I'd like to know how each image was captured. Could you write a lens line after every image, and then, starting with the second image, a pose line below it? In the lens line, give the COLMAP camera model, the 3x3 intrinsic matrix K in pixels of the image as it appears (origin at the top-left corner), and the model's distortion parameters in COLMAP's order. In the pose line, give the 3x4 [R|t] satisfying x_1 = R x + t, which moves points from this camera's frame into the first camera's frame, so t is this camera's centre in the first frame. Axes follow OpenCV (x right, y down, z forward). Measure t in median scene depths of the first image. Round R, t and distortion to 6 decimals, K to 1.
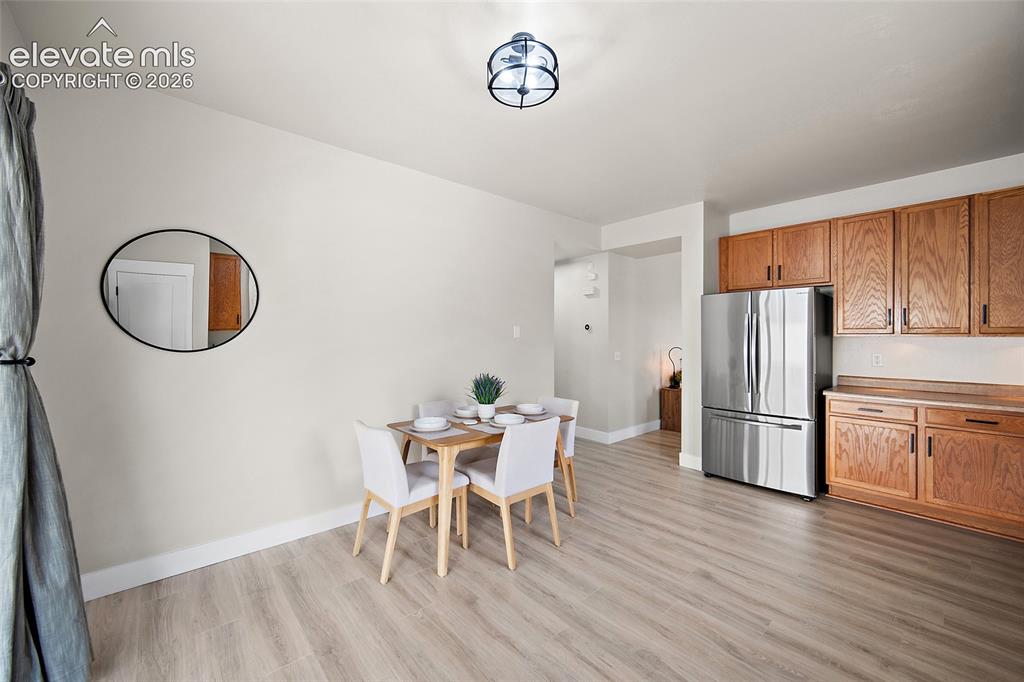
lens RADIAL K [[401.1, 0, 516.2], [0, 401.1, 335.4], [0, 0, 1]] dist [-0.002238, 0.000158]
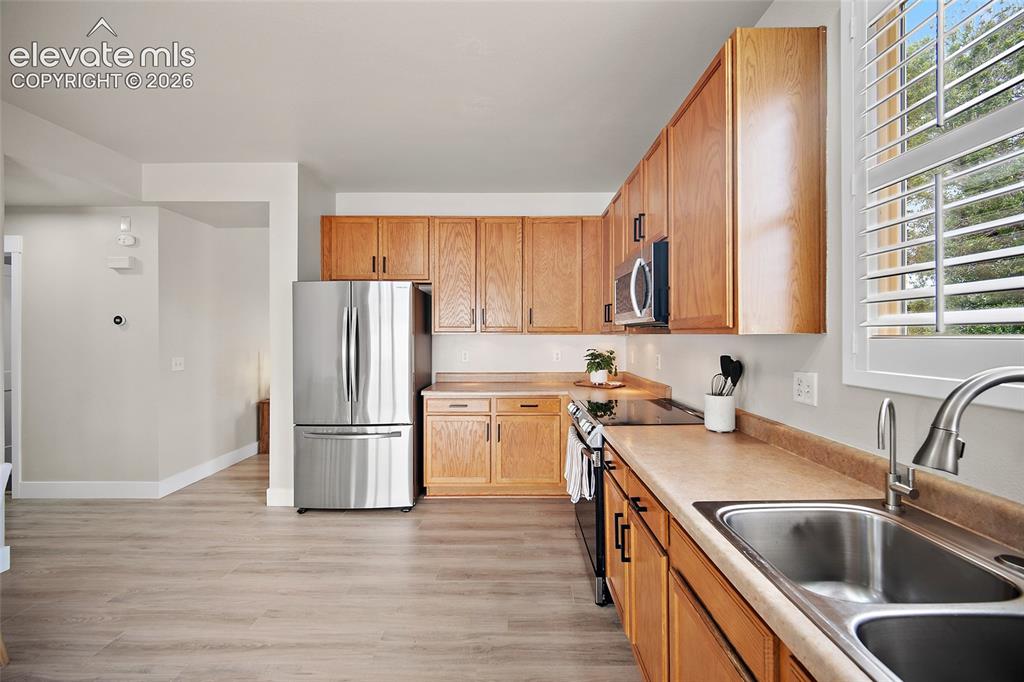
lens RADIAL K [[401.1, 0, 516.2], [0, 401.1, 335.4], [0, 0, 1]] dist [-0.002238, 0.000158]
pose [[0.666890, -0.001864, 0.745154, 0.200667], [-0.000306, 0.999996, 0.002776, 0.002009], [-0.745156, -0.002079, 0.666887, 0.188459]]
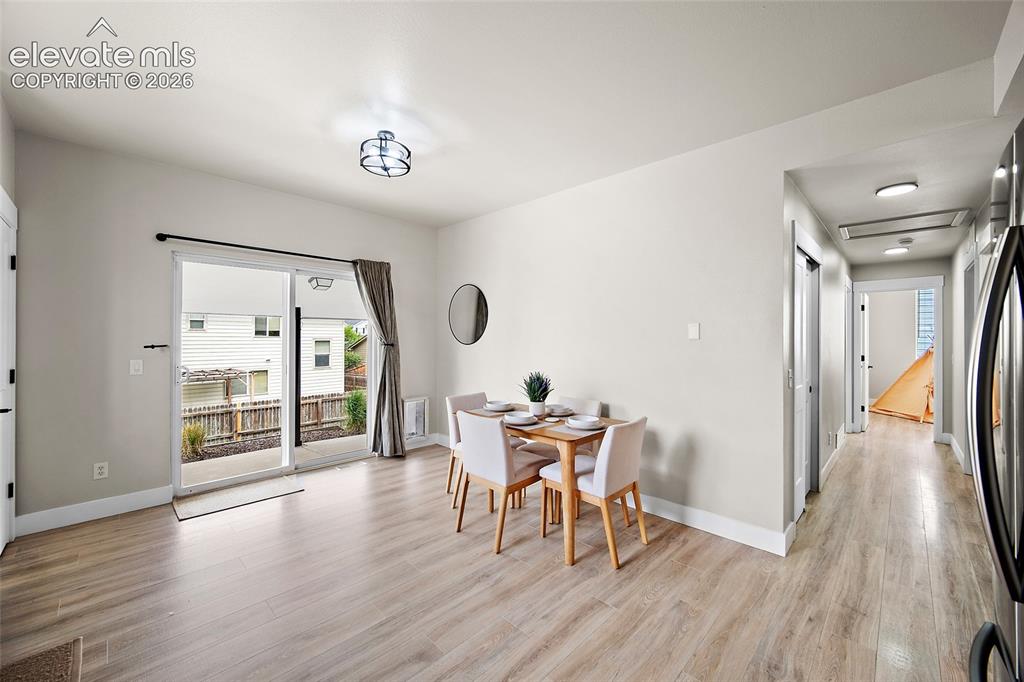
lens RADIAL K [[401.7, 0, 524.2], [0, 401.7, 338.6], [0, 0, 1]] dist [0.000656, 0.000064]
pose [[0.083992, -0.001521, -0.996465, 0.837220], [-0.002370, 0.999996, -0.001726, 0.005451], [0.996464, 0.002507, 0.083988, 0.758496]]
